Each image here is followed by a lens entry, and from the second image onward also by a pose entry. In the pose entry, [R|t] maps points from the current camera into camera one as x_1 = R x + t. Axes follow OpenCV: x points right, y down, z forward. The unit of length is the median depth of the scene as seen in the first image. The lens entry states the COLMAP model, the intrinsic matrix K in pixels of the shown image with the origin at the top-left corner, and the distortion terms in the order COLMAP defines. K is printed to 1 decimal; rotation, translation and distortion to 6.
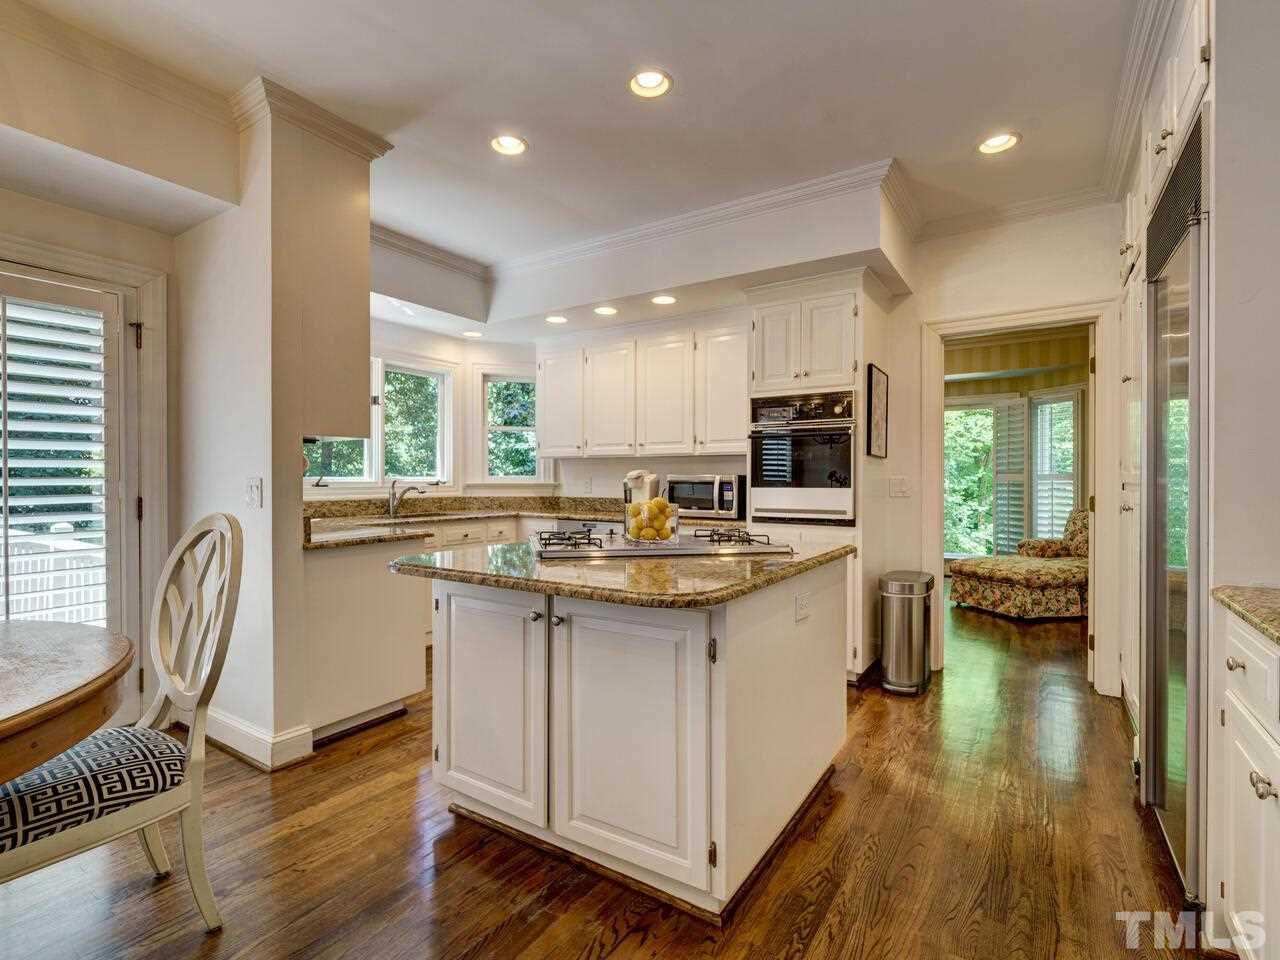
lens RADIAL K [[616.2, 0, 640.0], [0, 616.2, 480.0], [0, 0, 1]] dist [-0.001000, 0.000051]
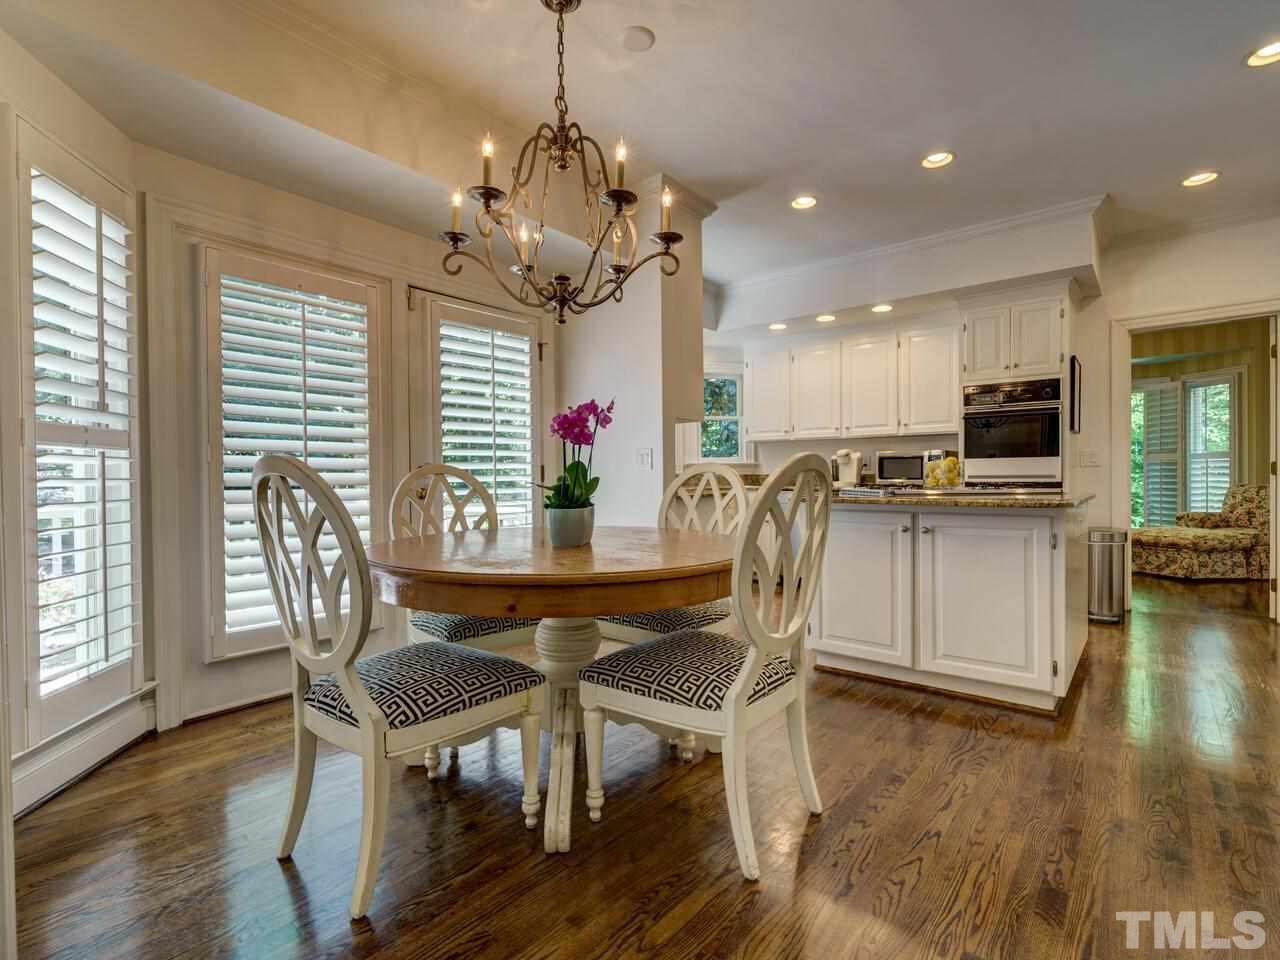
lens RADIAL K [[621.6, 0, 640.0], [0, 621.6, 480.0], [0, 0, 1]] dist [0.001589, 0.000083]
pose [[0.994084, -0.007589, -0.108345, -0.321551], [0.008074, 0.999959, 0.004046, 0.042943], [0.108310, -0.004896, 0.994105, -0.299385]]
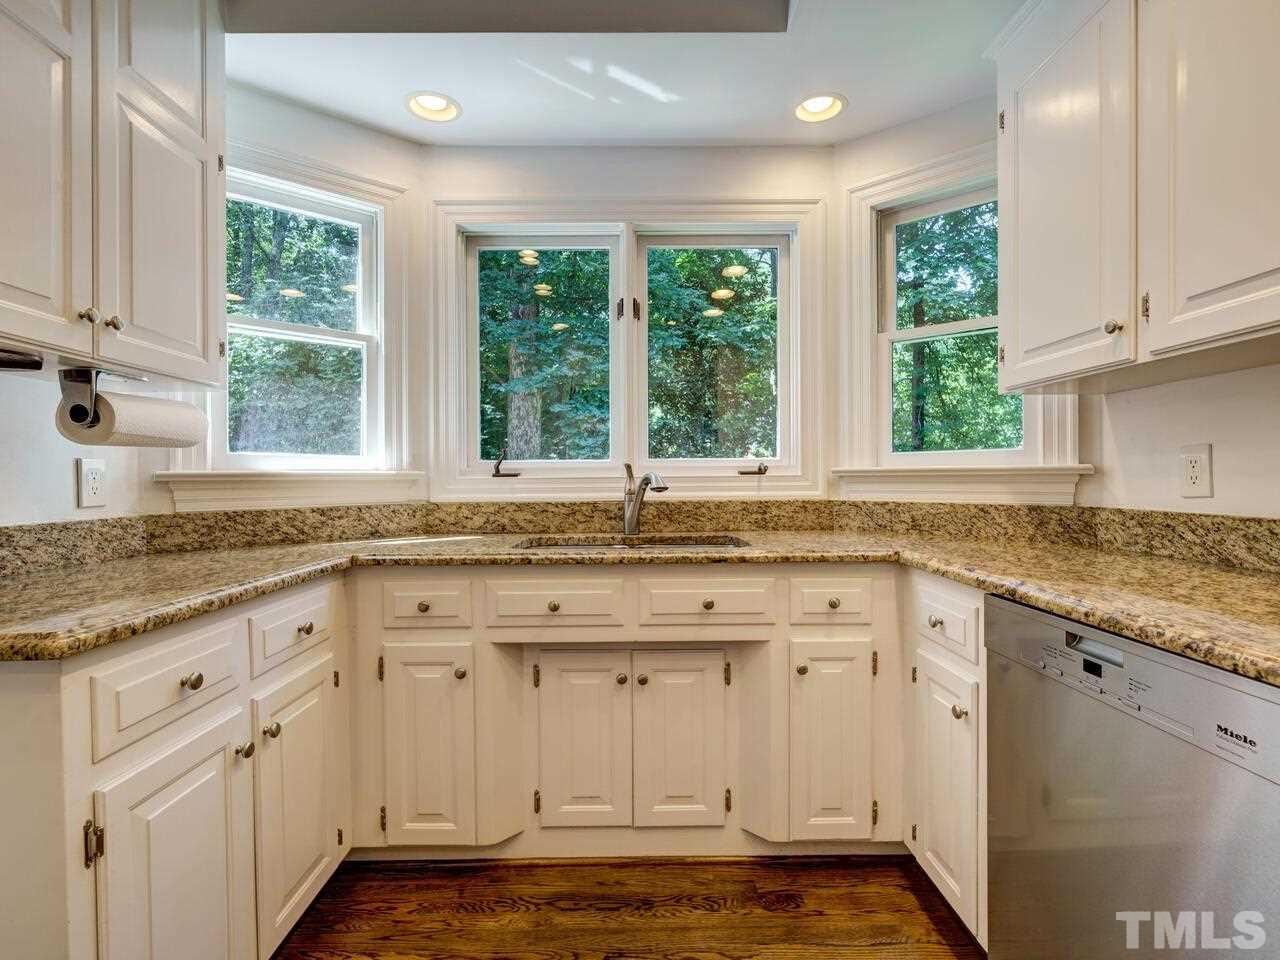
lens RADIAL K [[621.6, 0, 640.0], [0, 621.6, 480.0], [0, 0, 1]] dist [0.001589, 0.000083]
pose [[0.552752, -0.002880, -0.833341, 0.015603], [0.005844, 0.999983, 0.000421, 0.015286], [0.833325, -0.005103, 0.552759, 0.858917]]
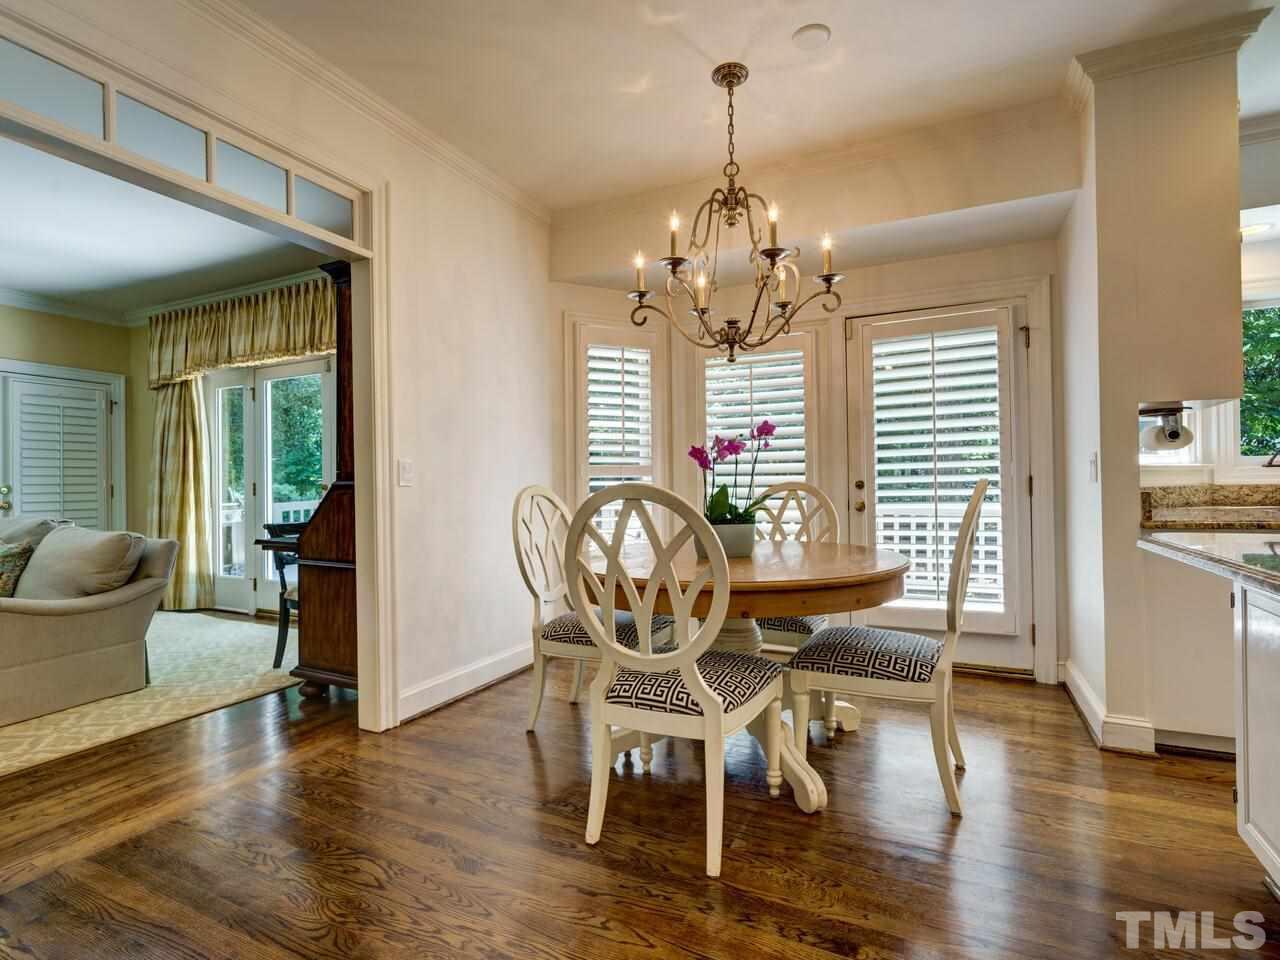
lens RADIAL K [[621.6, 0, 640.0], [0, 621.6, 480.0], [0, 0, 1]] dist [0.001589, 0.000083]
pose [[0.123779, -0.009847, -0.992261, 0.191369], [0.011036, 0.999903, -0.008546, 0.027788], [0.992248, -0.009893, 0.123876, 0.093902]]
